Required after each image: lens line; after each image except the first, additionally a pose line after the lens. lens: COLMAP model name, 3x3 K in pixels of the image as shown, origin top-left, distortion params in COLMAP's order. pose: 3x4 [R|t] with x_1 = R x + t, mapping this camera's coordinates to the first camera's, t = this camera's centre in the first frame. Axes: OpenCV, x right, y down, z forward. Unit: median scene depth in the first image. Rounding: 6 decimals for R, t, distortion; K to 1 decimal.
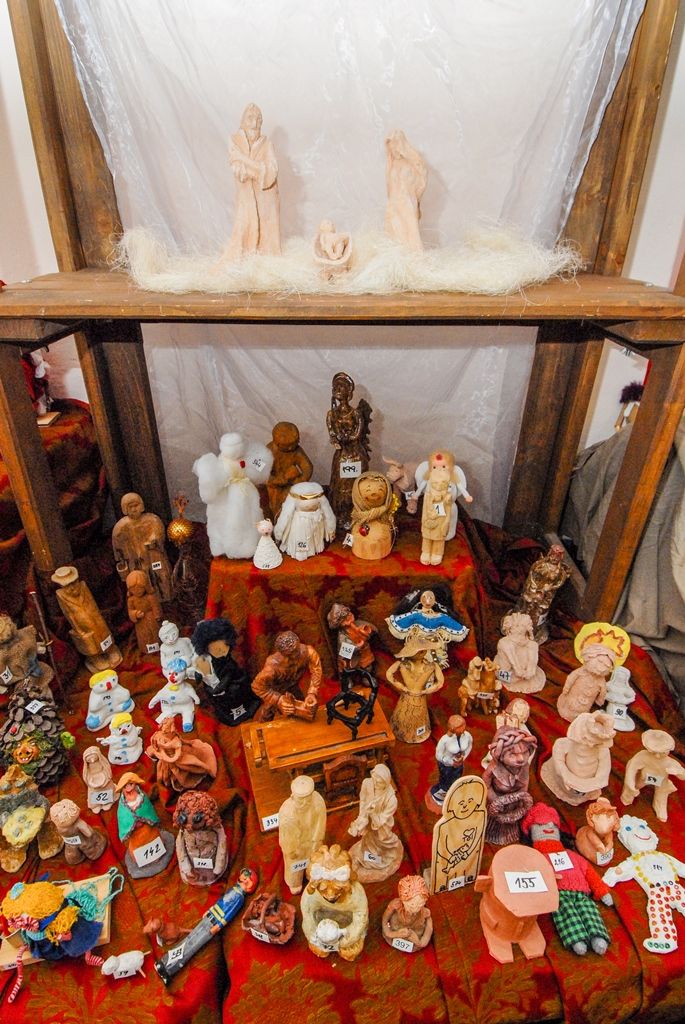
lens RADIAL K [[526.4, 0, 342.5], [0, 526.4, 512.0], [0, 0, 1]] dist [0.047105, -0.051016]
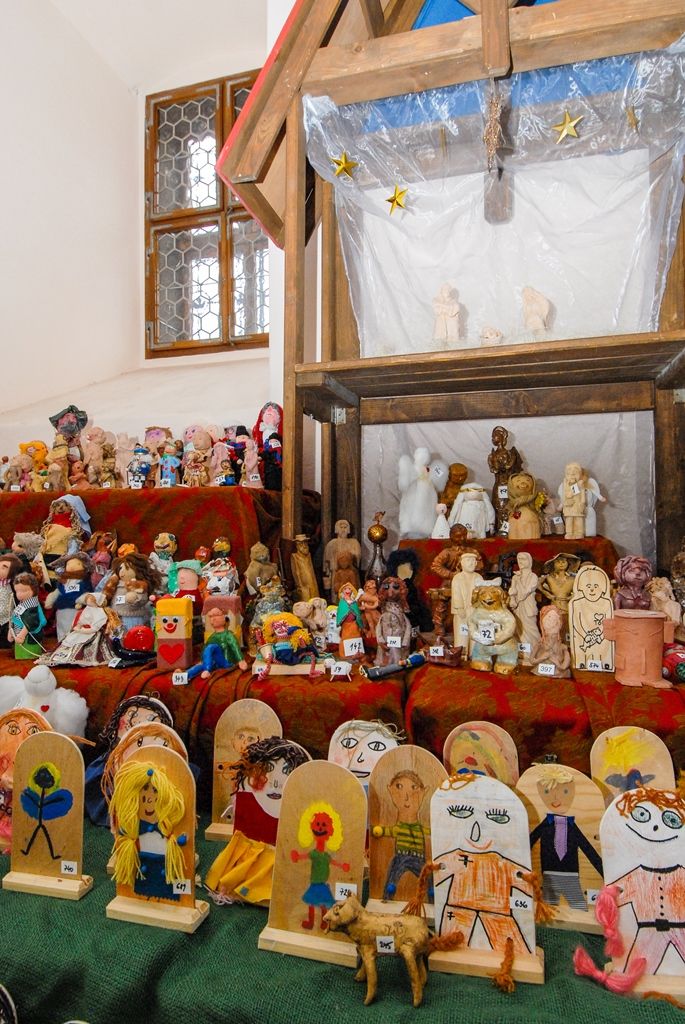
lens RADIAL K [[608.8, 0, 342.5], [0, 608.8, 512.0], [0, 0, 1]] dist [0.038583, -0.057262]
pose [[0.964054, -0.022453, -0.264757, 0.025935], [-0.119841, 0.852573, -0.508682, 0.891162], [0.237146, 0.522125, 0.819236, -0.369601]]
